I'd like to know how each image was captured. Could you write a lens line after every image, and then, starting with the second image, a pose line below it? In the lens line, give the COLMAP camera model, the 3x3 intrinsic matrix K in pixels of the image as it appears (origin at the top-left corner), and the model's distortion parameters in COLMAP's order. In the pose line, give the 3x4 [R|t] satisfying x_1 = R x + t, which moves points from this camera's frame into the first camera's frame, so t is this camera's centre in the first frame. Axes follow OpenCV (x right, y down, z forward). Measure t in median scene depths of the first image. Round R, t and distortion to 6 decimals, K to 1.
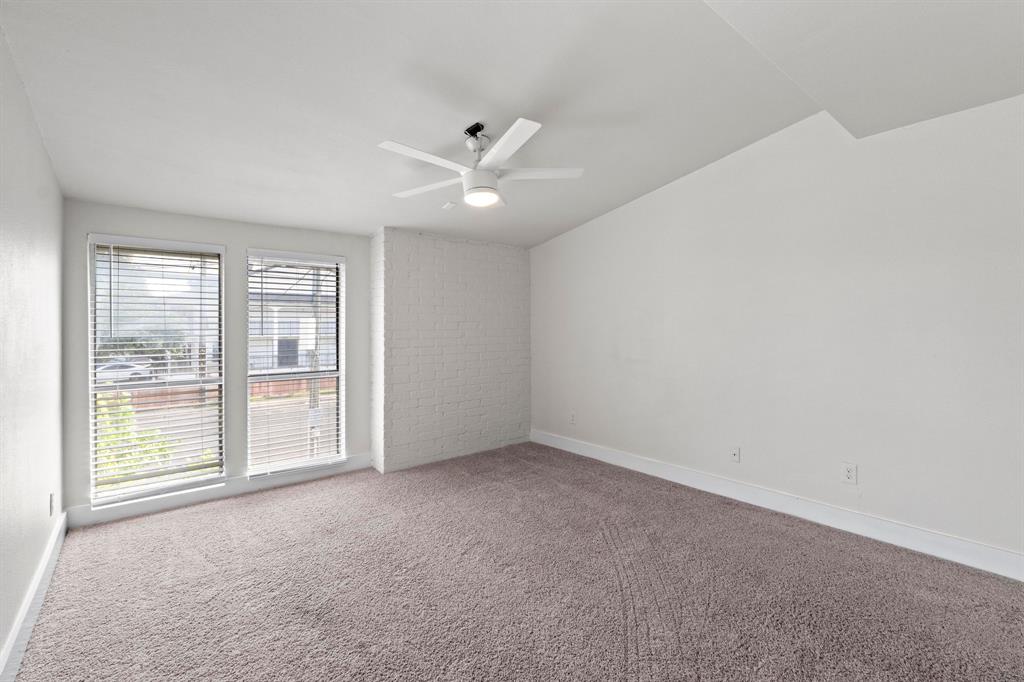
lens RADIAL K [[450.6, 0, 509.6], [0, 450.6, 327.9], [0, 0, 1]] dist [-0.002047, -0.000033]
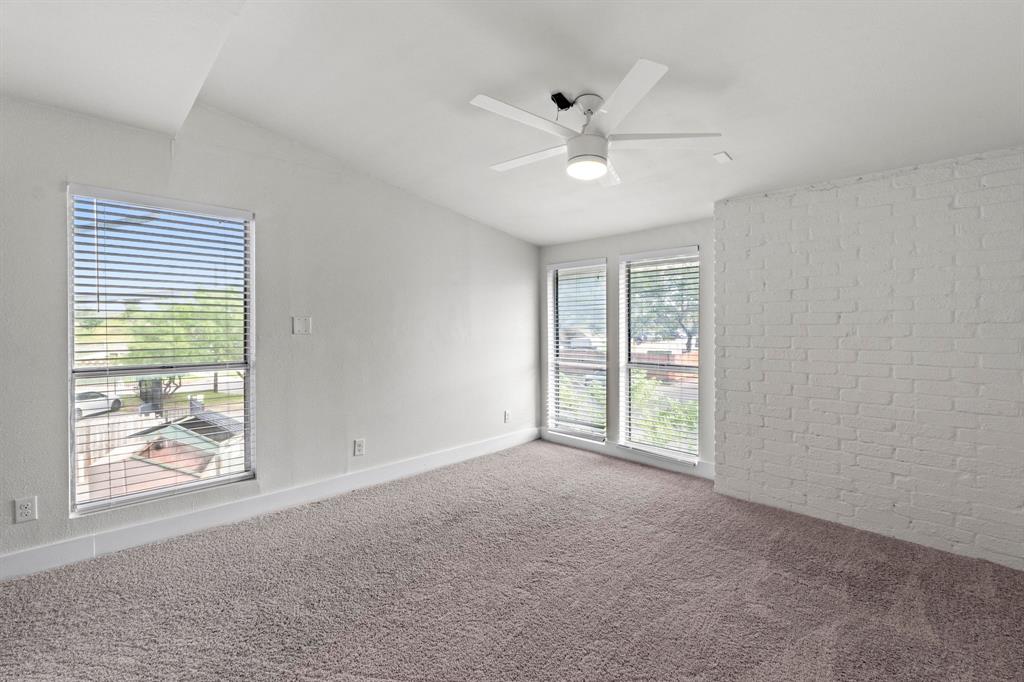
lens RADIAL K [[450.6, 0, 509.6], [0, 450.6, 327.9], [0, 0, 1]] dist [-0.002047, -0.000033]
pose [[0.082751, 0.013712, -0.996476, 0.593325], [0.005221, 0.999886, 0.014192, -0.003153], [0.996557, -0.006377, 0.082670, 0.601957]]
